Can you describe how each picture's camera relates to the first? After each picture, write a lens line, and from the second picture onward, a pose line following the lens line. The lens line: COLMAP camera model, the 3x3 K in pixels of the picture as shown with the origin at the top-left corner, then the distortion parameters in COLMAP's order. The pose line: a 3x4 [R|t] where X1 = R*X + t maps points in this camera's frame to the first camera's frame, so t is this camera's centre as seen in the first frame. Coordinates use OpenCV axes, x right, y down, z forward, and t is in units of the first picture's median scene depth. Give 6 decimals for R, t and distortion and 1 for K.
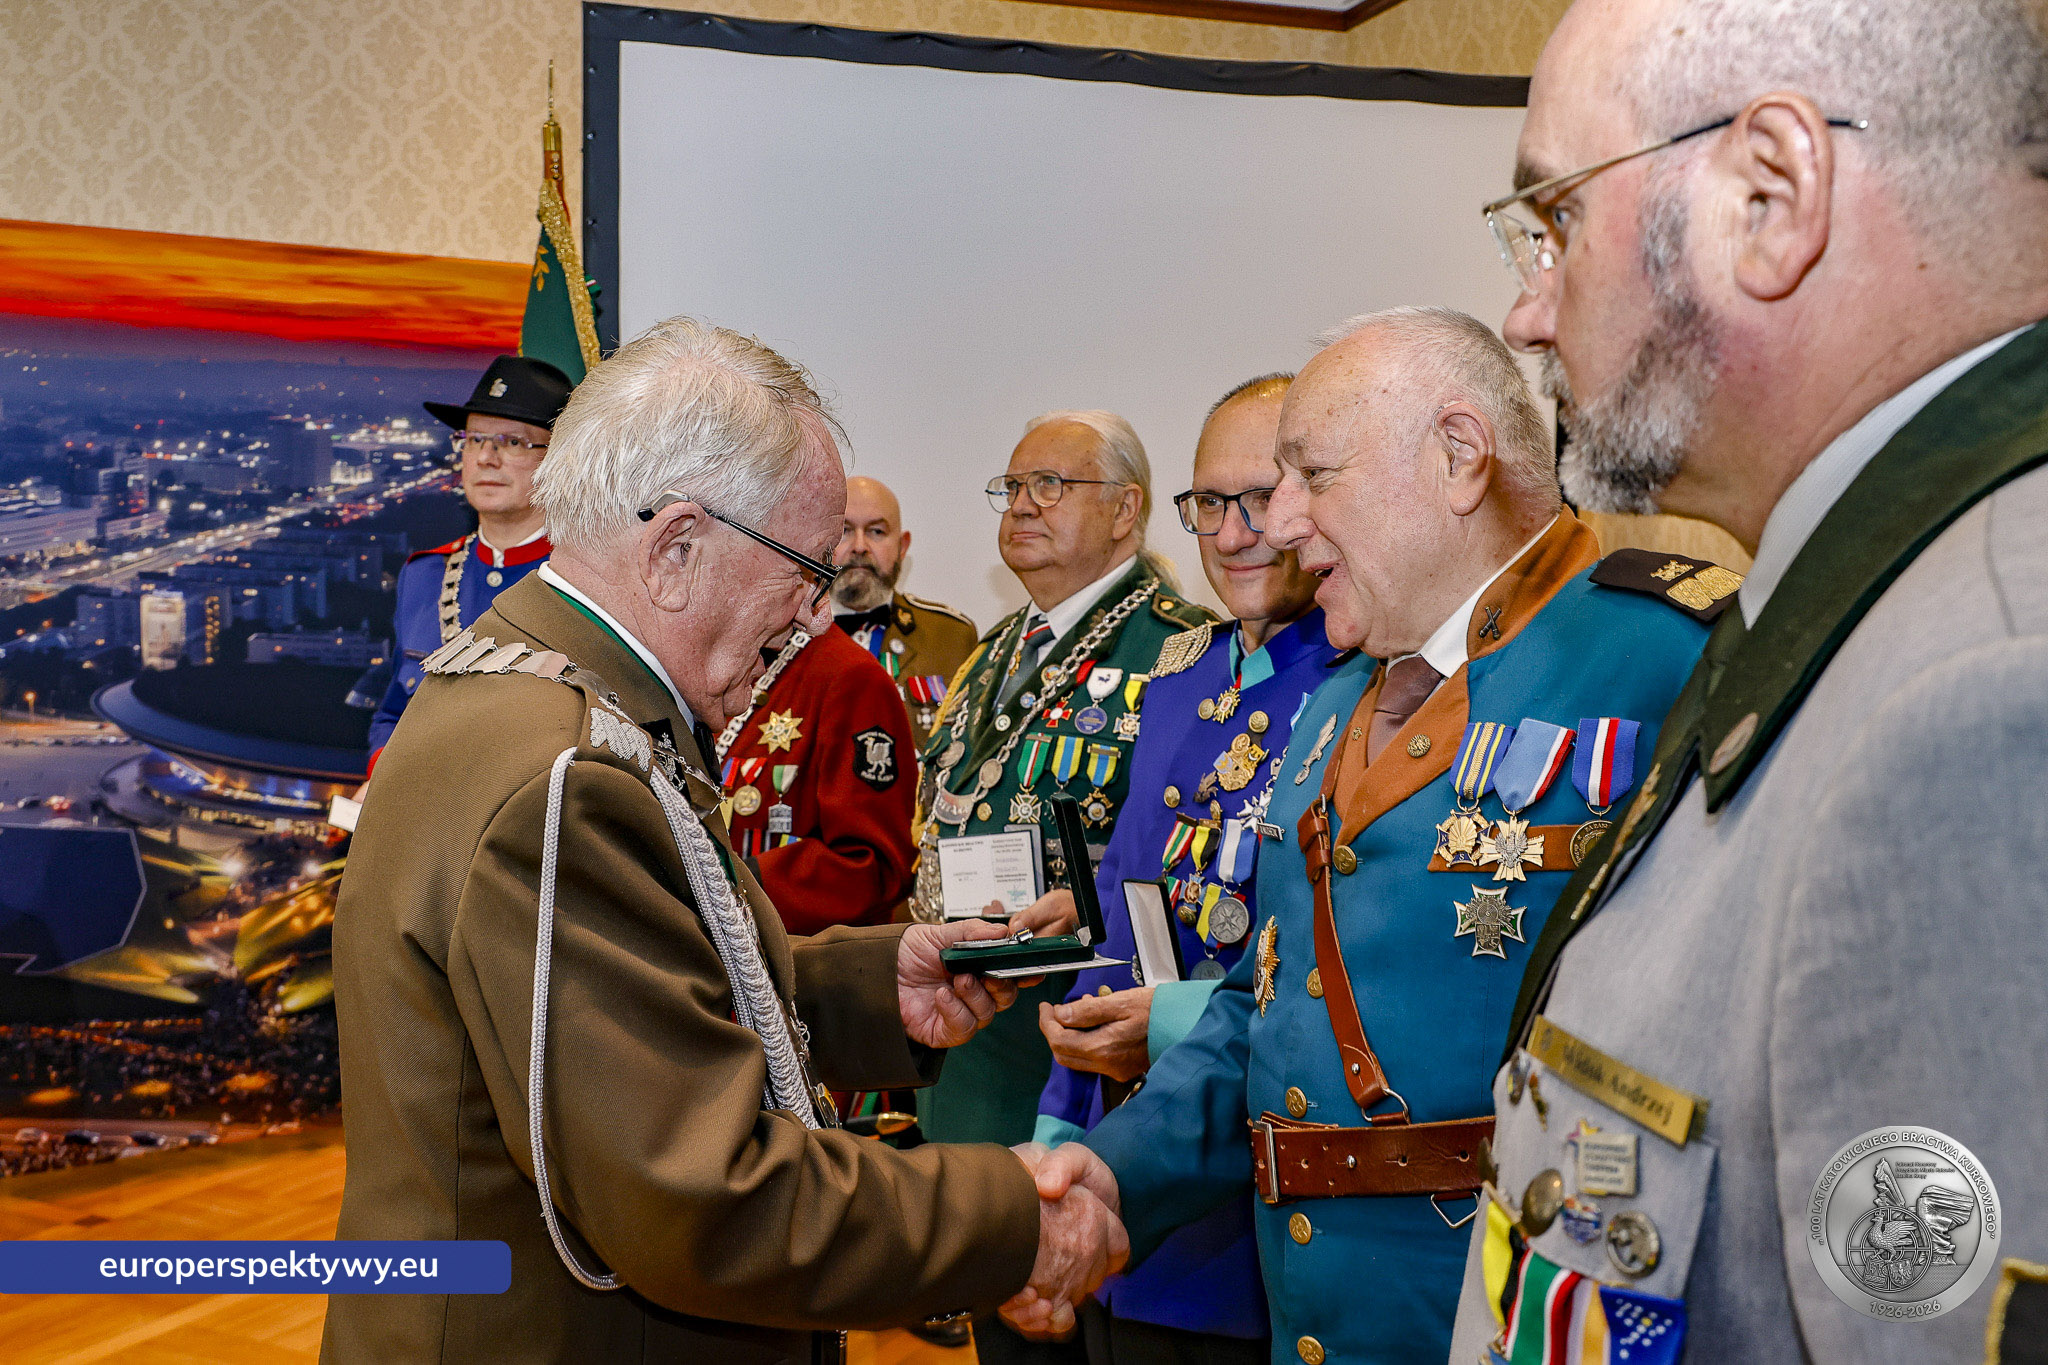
lens RADIAL K [[2100.6, 0, 1024.0], [0, 2100.6, 670.2], [0, 0, 1]] dist [0.006543, 0.001997]
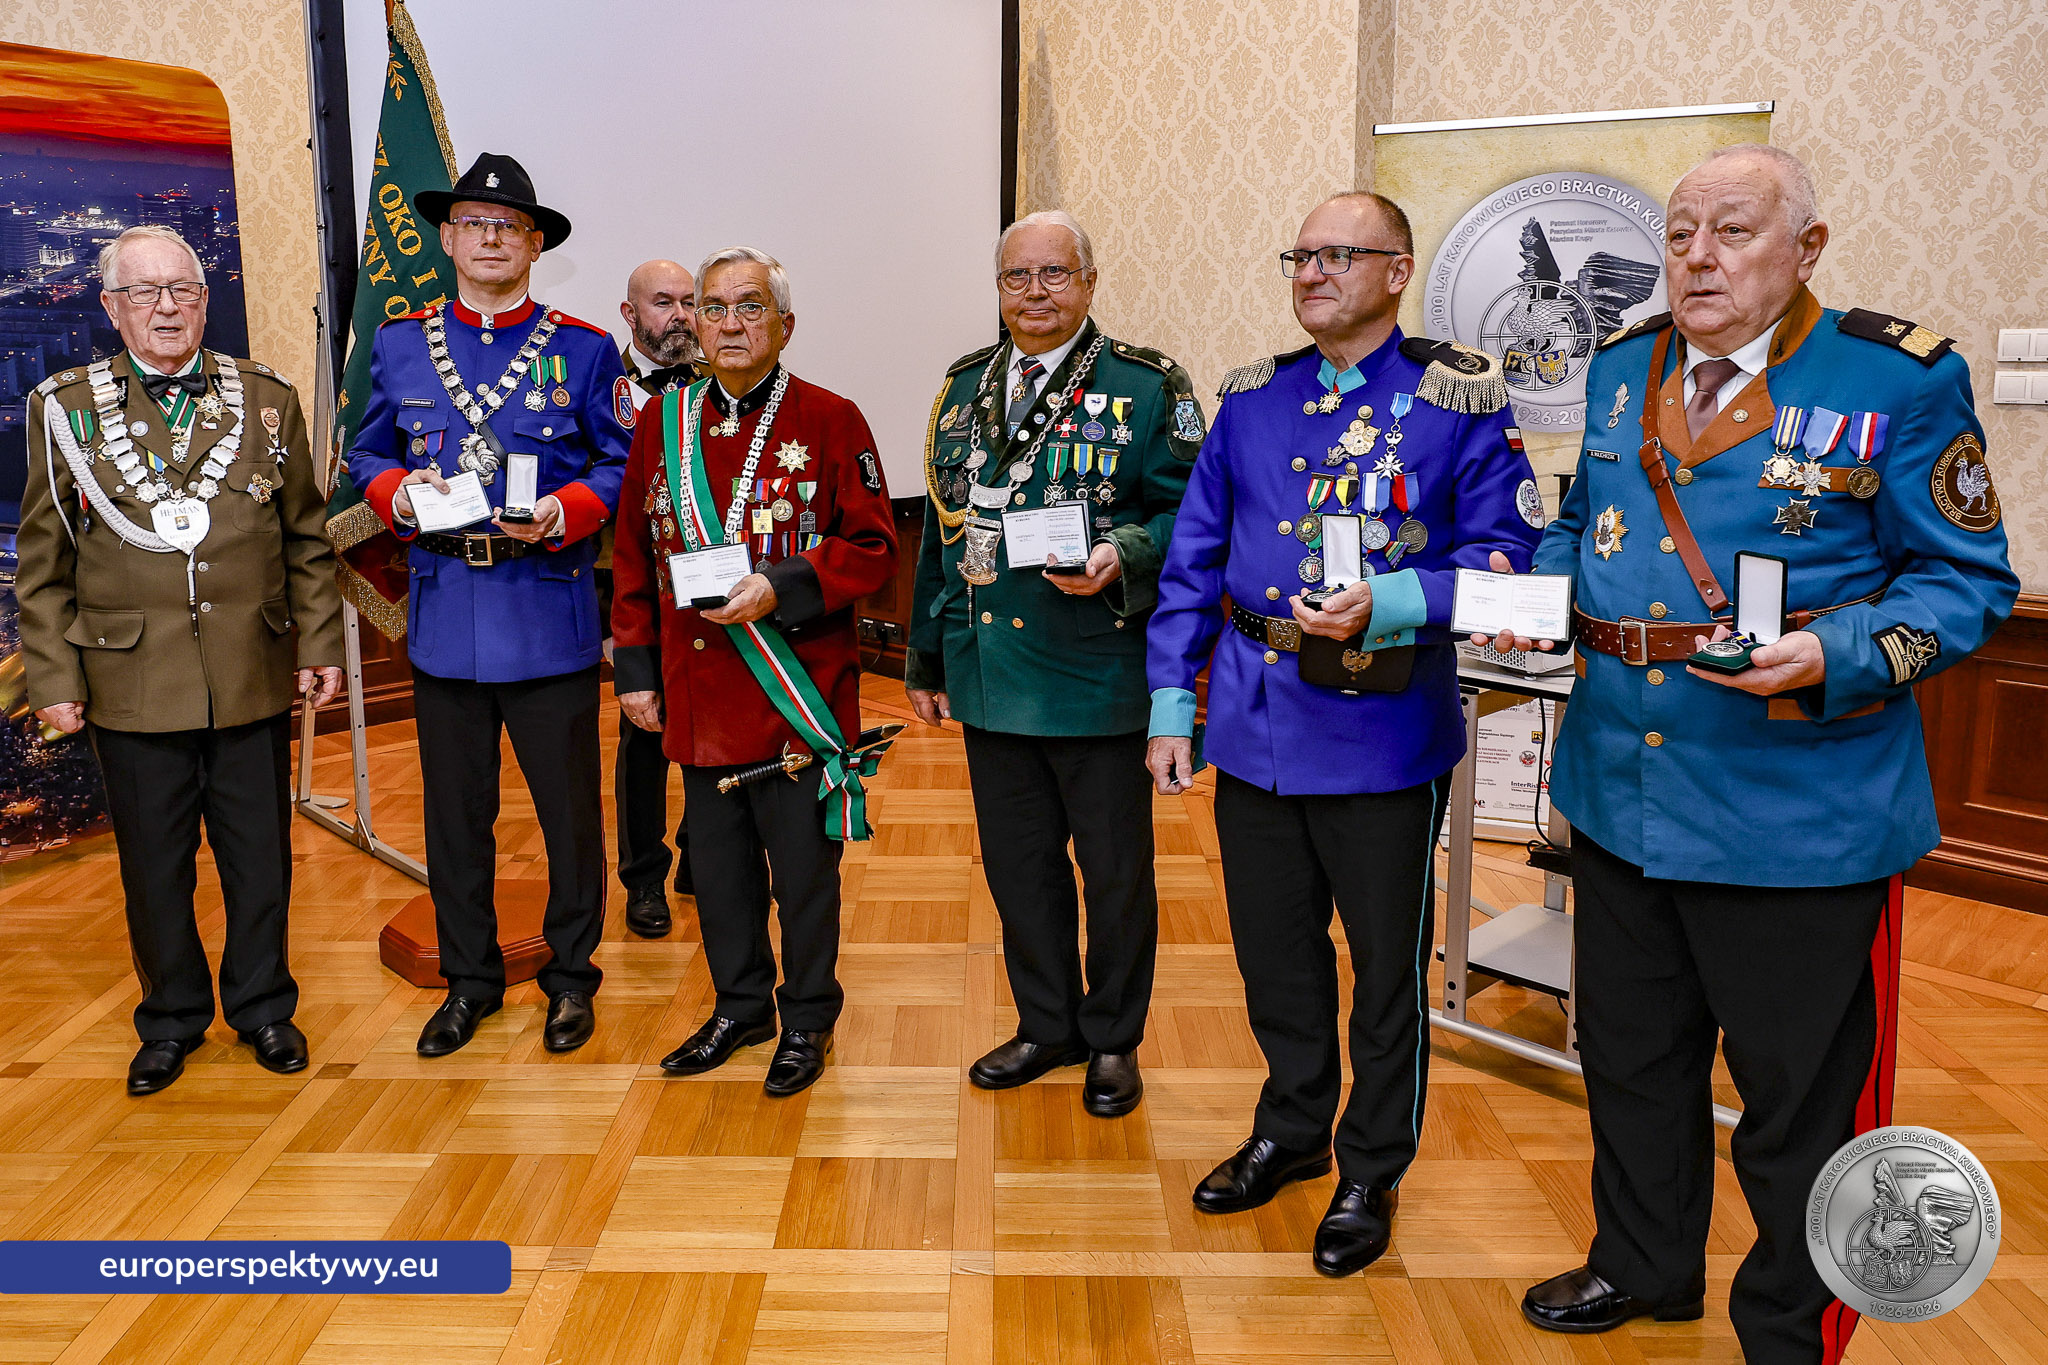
lens RADIAL K [[1609.6, 0, 997.5], [0, 1609.6, 601.3], [0, 0, 1]] dist [-0.026661, 0.004485]
pose [[0.894335, -0.086448, 0.438966, -0.263756], [0.036024, 0.991883, 0.121943, 0.001724], [-0.445945, -0.093244, 0.890190, 0.019786]]
